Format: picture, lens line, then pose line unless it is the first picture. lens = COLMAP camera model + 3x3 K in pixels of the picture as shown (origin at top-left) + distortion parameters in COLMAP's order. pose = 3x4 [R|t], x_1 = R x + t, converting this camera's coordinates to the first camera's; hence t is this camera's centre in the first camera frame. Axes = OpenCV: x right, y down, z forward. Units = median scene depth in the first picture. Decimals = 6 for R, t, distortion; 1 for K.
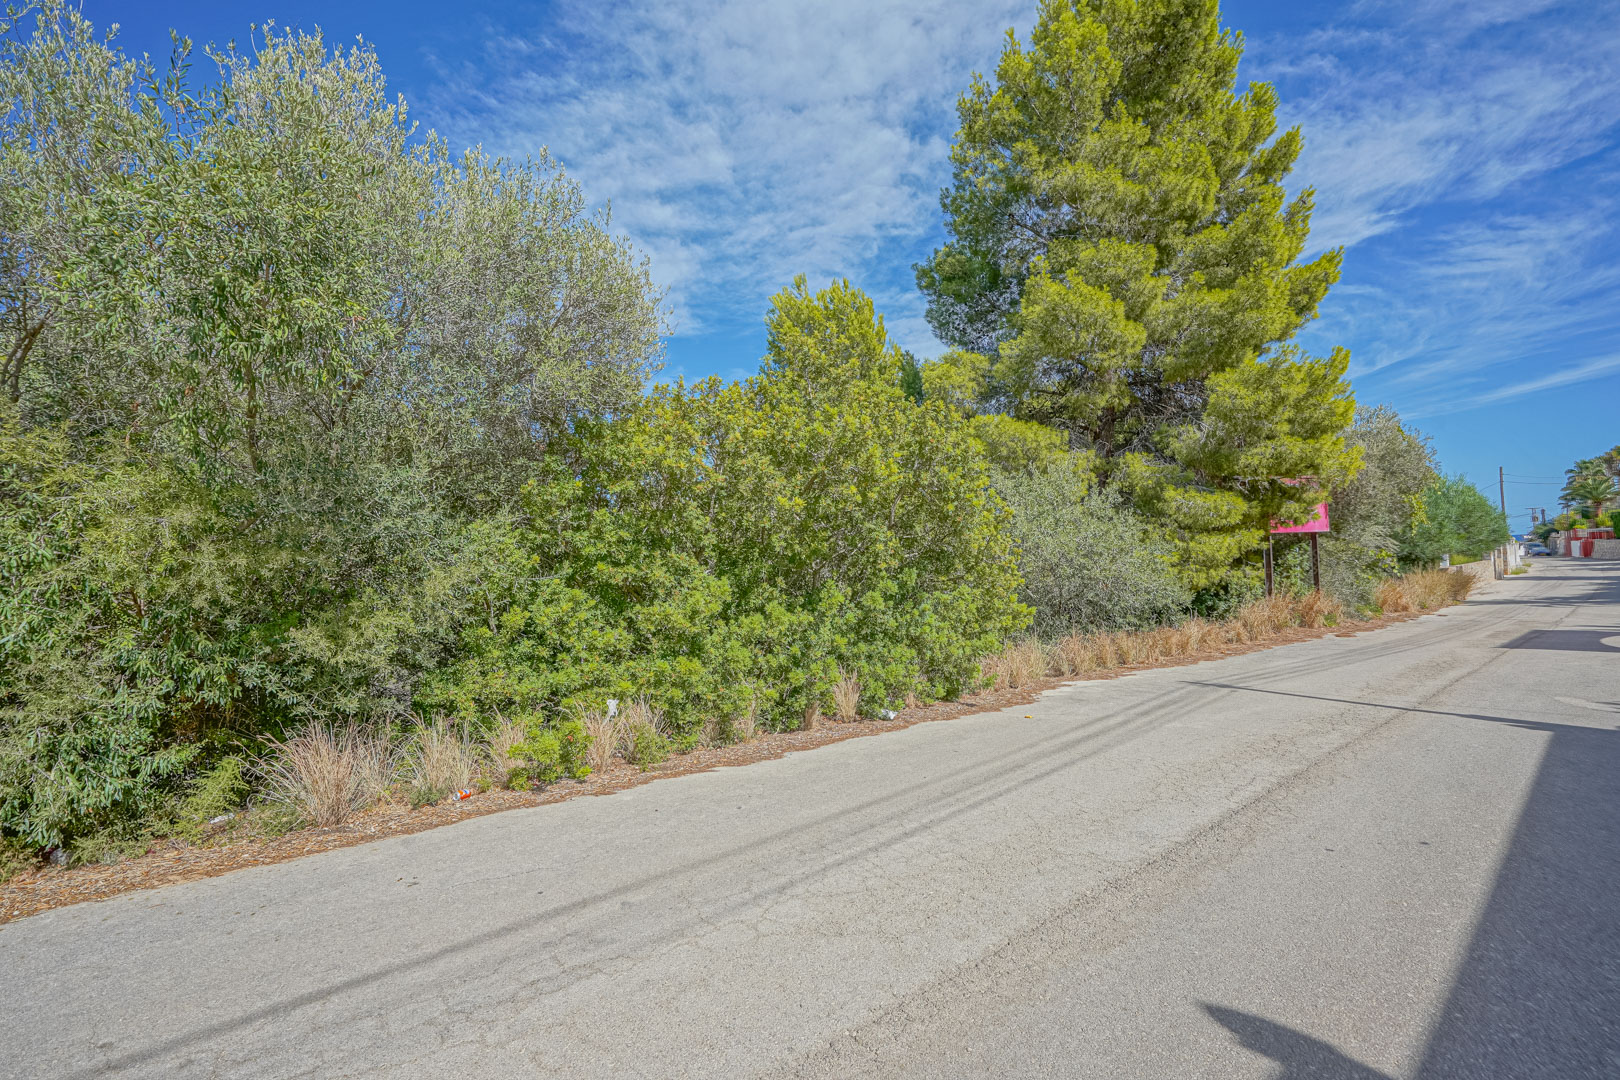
lens RADIAL K [[719.9, 0, 806.5], [0, 719.9, 529.2], [0, 0, 1]] dist [-0.001456, 0.001584]
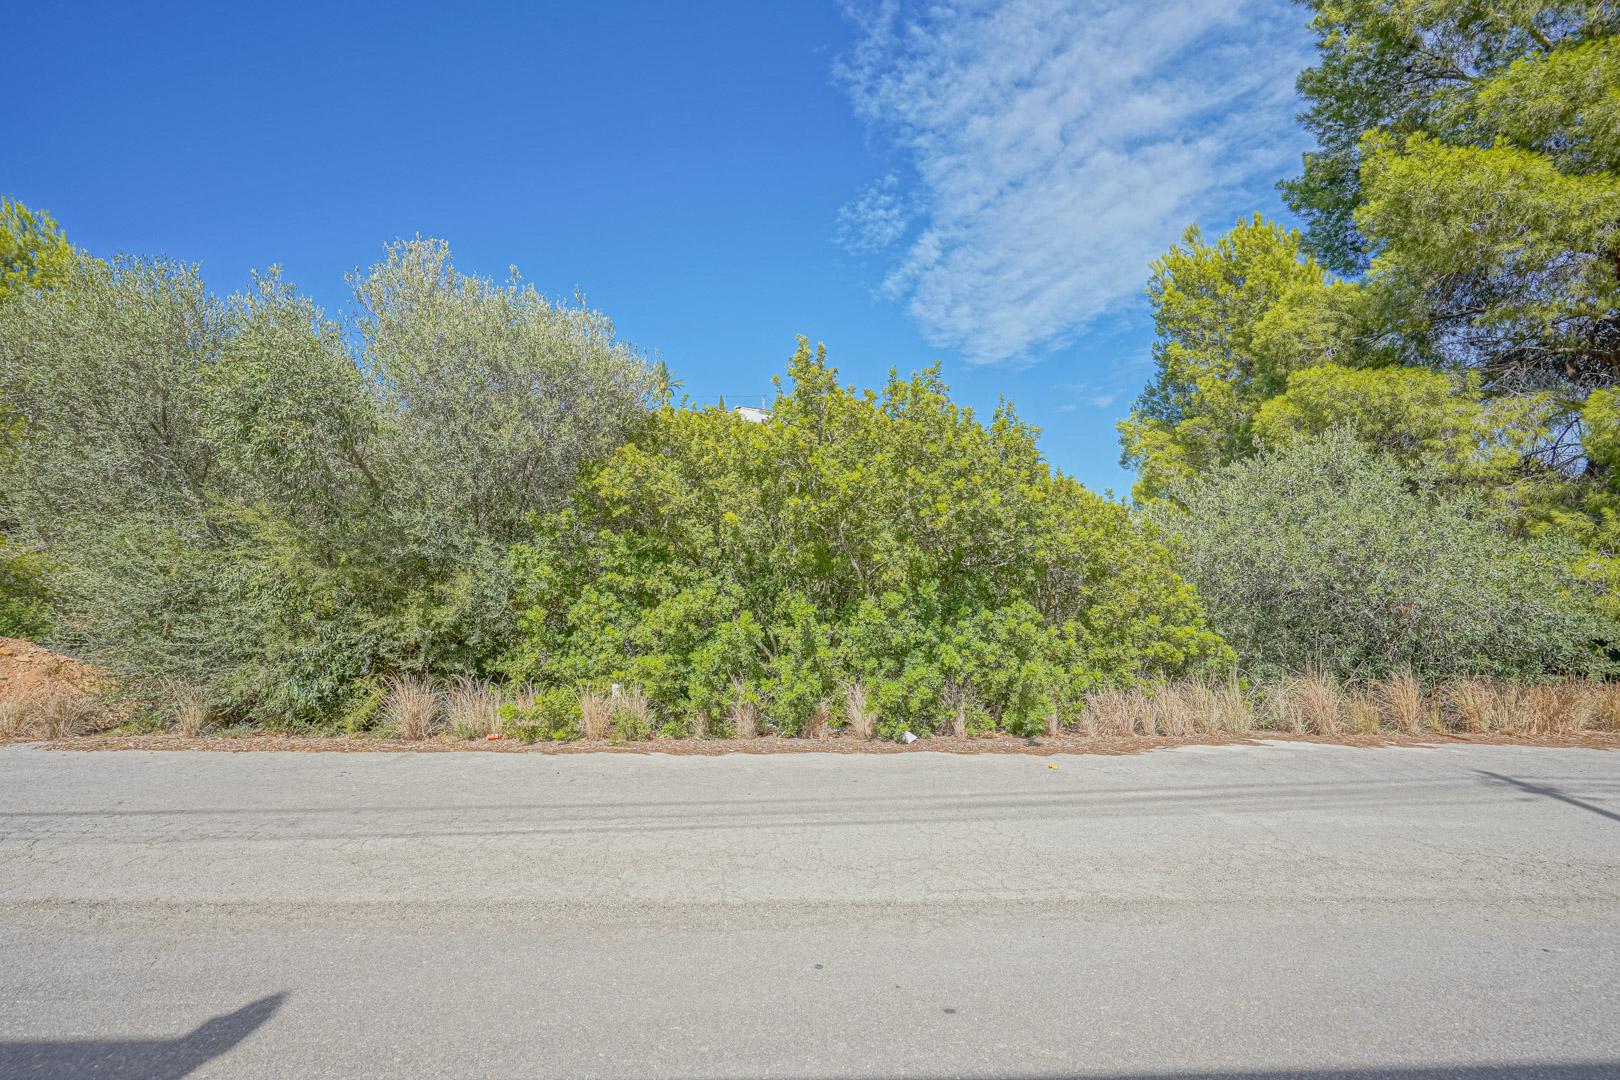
lens RADIAL K [[719.9, 0, 806.1], [0, 719.9, 537.8], [0, 0, 1]] dist [-0.001456, 0.001584]
pose [[0.769668, -0.021723, -0.638075, 0.772522], [0.027785, 0.999614, -0.000516, -0.004084], [0.637839, -0.017332, 0.769974, 0.262825]]
